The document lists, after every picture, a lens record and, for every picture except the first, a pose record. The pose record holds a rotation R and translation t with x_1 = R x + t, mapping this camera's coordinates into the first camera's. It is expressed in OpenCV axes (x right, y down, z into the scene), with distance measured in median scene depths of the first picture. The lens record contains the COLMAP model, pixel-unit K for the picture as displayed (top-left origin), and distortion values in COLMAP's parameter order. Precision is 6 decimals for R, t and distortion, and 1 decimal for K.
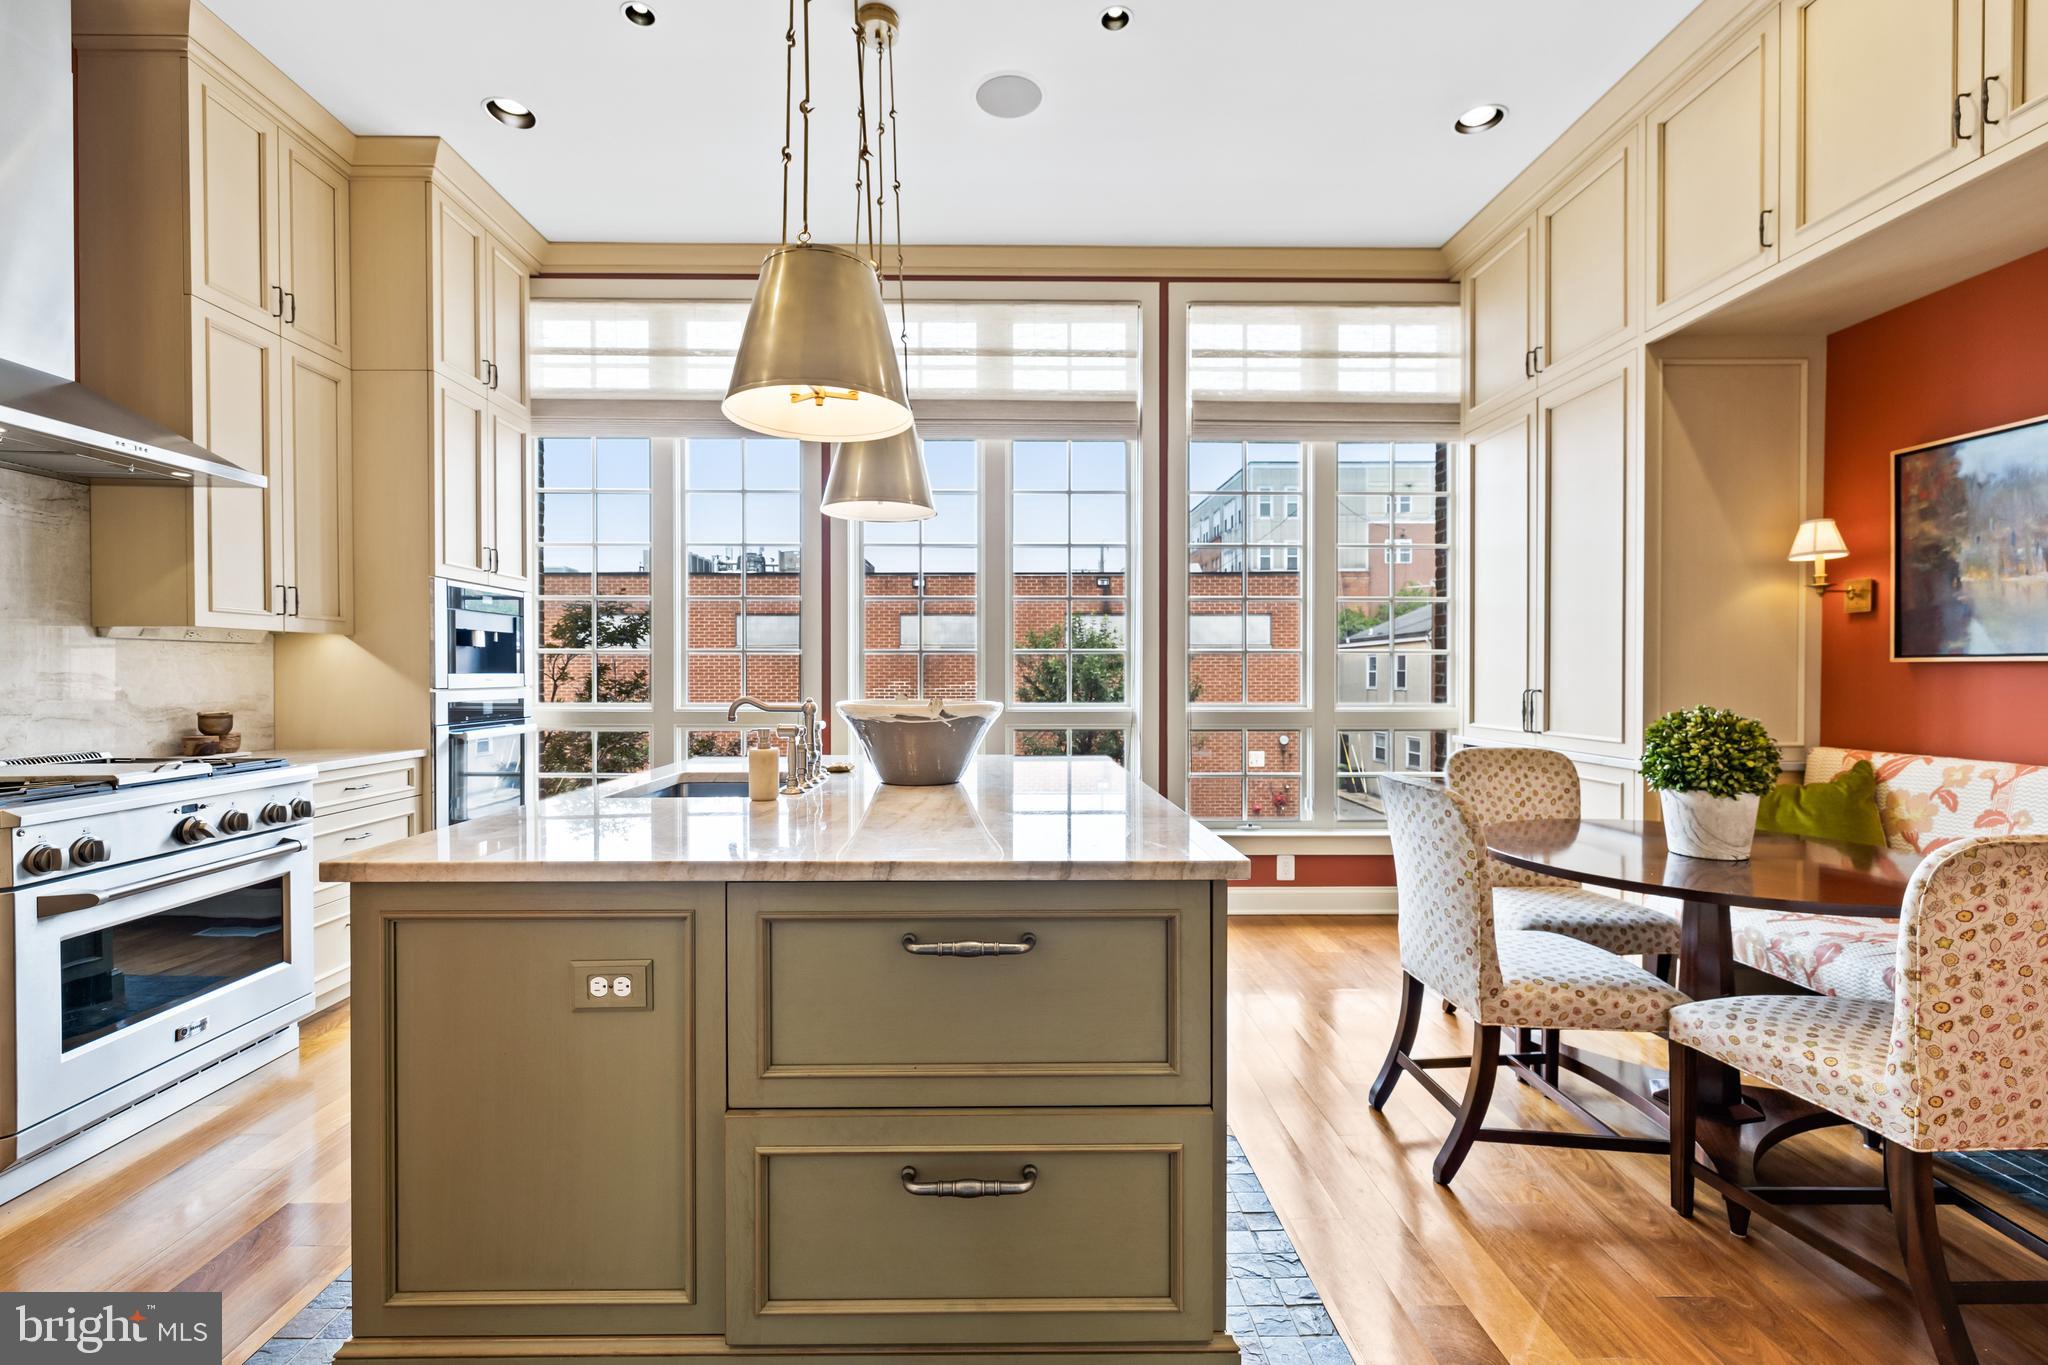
lens RADIAL K [[886.0, 0, 1001.5], [0, 886.0, 679.2], [0, 0, 1]] dist [0.013148, -0.000192]
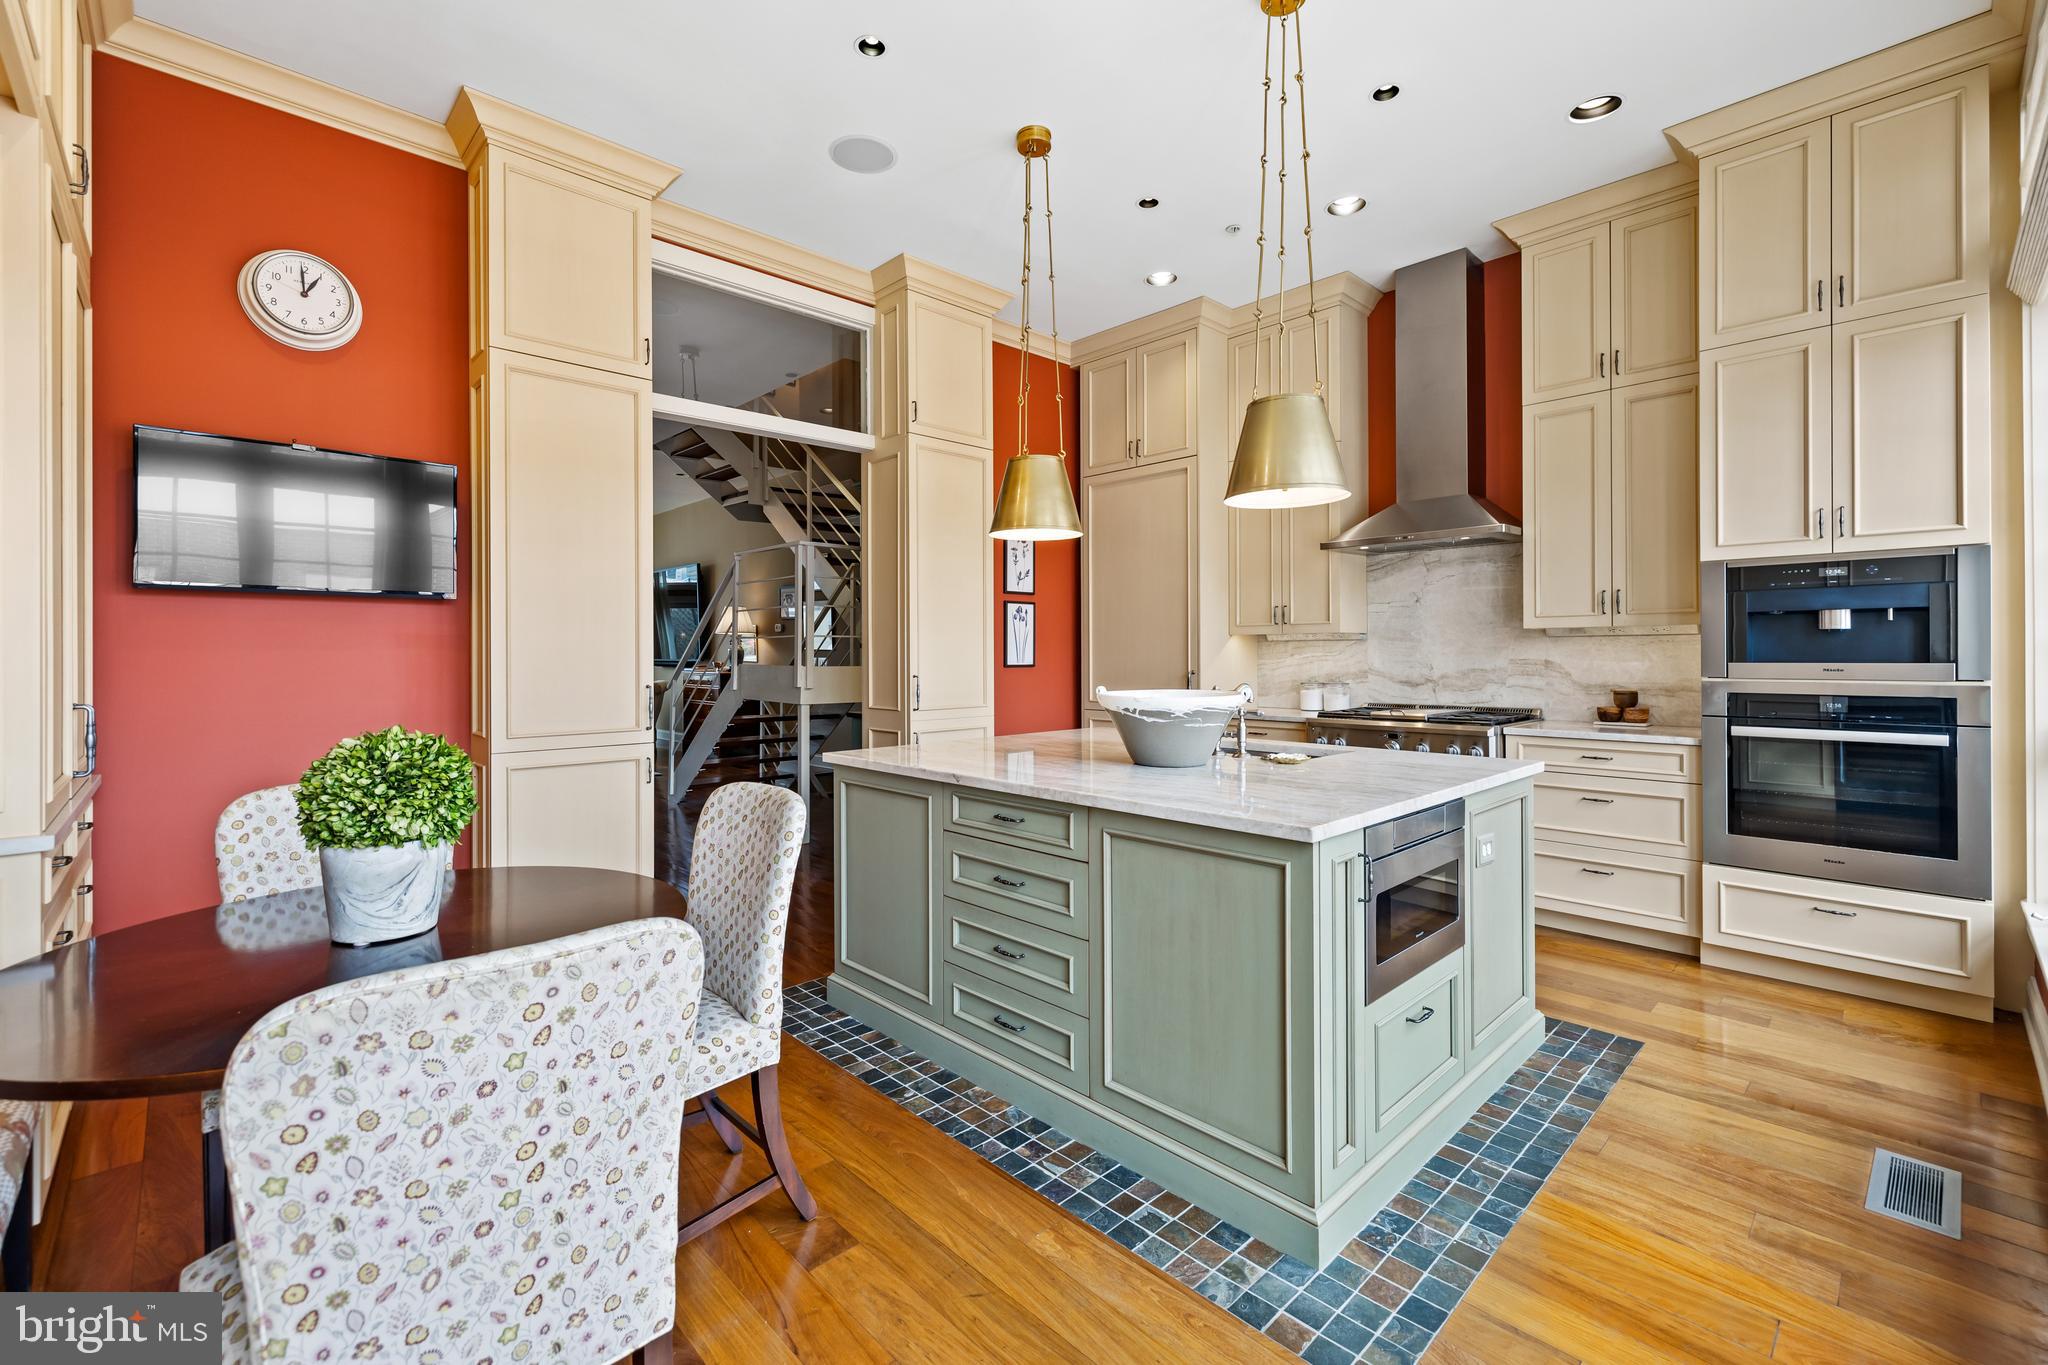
lens RADIAL K [[869.7, 0, 1016.6], [0, 869.7, 663.3], [0, 0, 1]] dist [0.001946, 0.000220]
pose [[-0.730570, 0.012584, -0.682721, 0.752912], [0.000293, 0.999836, 0.018116, -0.029862], [0.682837, 0.013035, -0.730454, 1.582196]]
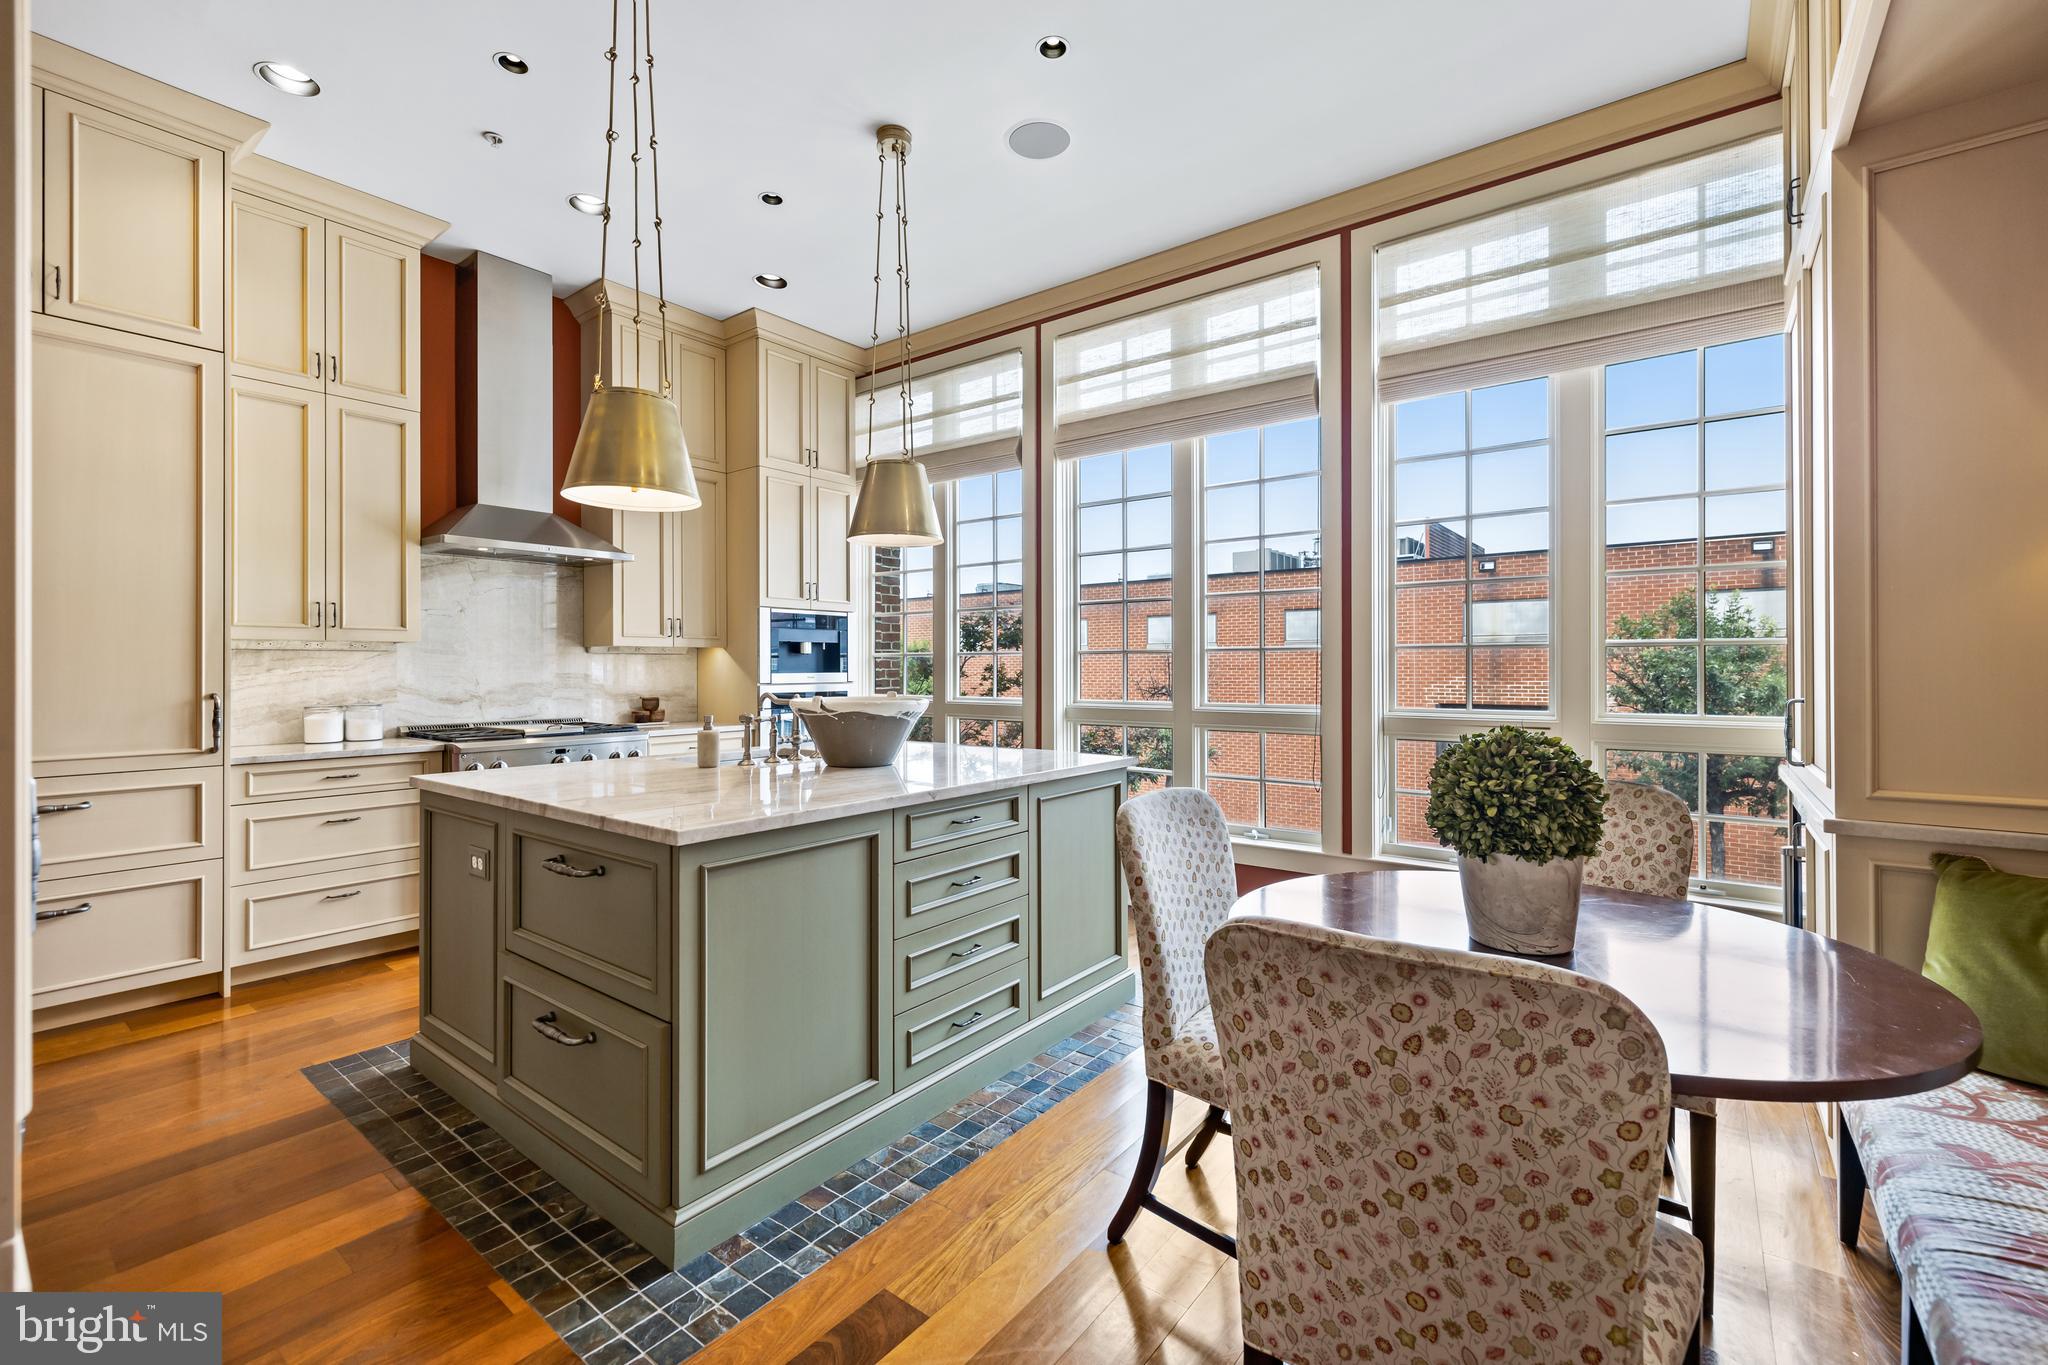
lens RADIAL K [[869.7, 0, 1016.6], [0, 869.7, 663.3], [0, 0, 1]] dist [0.001946, 0.000220]
pose [[0.784255, -0.005821, -0.620411, 0.765597], [-0.002200, 0.999924, -0.012162, -0.008038], [0.620434, 0.010903, 0.784183, 0.197405]]
